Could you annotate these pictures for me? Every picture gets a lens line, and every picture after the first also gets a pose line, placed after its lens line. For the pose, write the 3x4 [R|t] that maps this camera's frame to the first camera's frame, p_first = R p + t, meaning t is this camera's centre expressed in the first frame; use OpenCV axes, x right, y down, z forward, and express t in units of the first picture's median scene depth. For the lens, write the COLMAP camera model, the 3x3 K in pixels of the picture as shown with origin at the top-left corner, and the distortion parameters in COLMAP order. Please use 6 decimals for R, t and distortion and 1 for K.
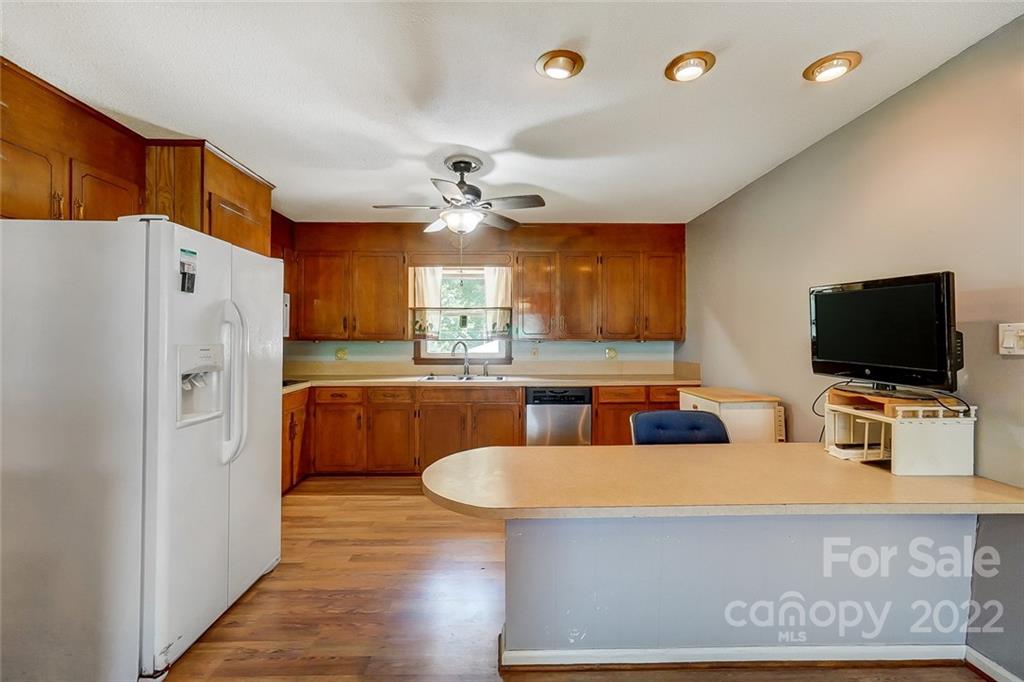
lens RADIAL K [[446.8, 0, 510.4], [0, 446.8, 335.9], [0, 0, 1]] dist [0.002071, 0.000341]
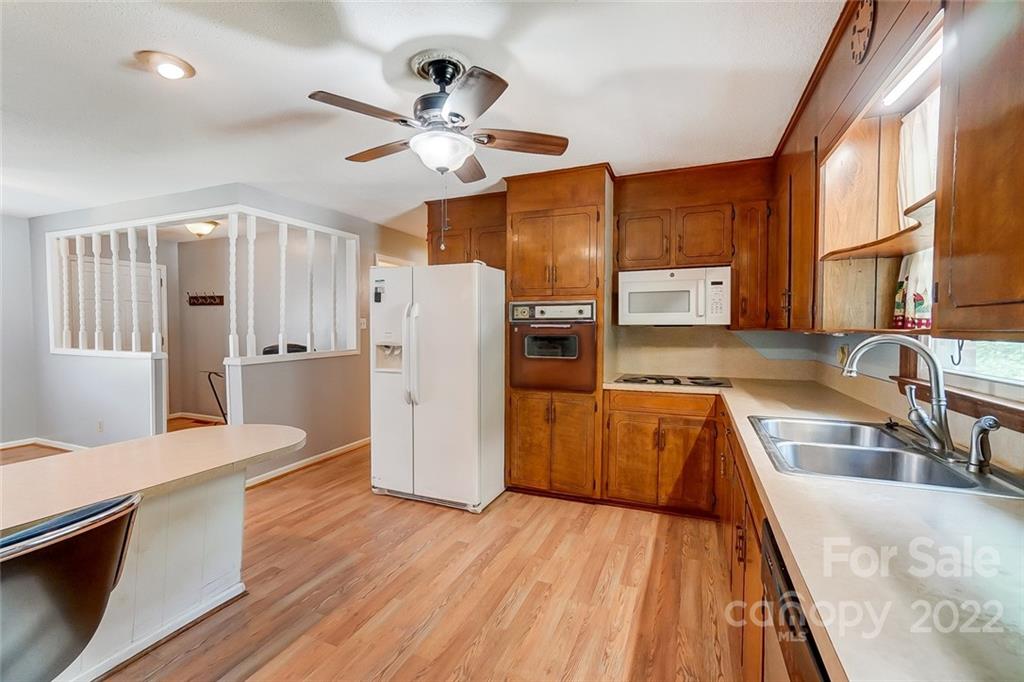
lens RADIAL K [[446.8, 0, 510.4], [0, 446.8, 335.9], [0, 0, 1]] dist [0.002071, 0.000341]
pose [[-0.402720, 0.023057, -0.915033, 0.485324], [0.003126, 0.999711, 0.023815, 0.000233], [0.915318, 0.006731, -0.402676, 1.396332]]
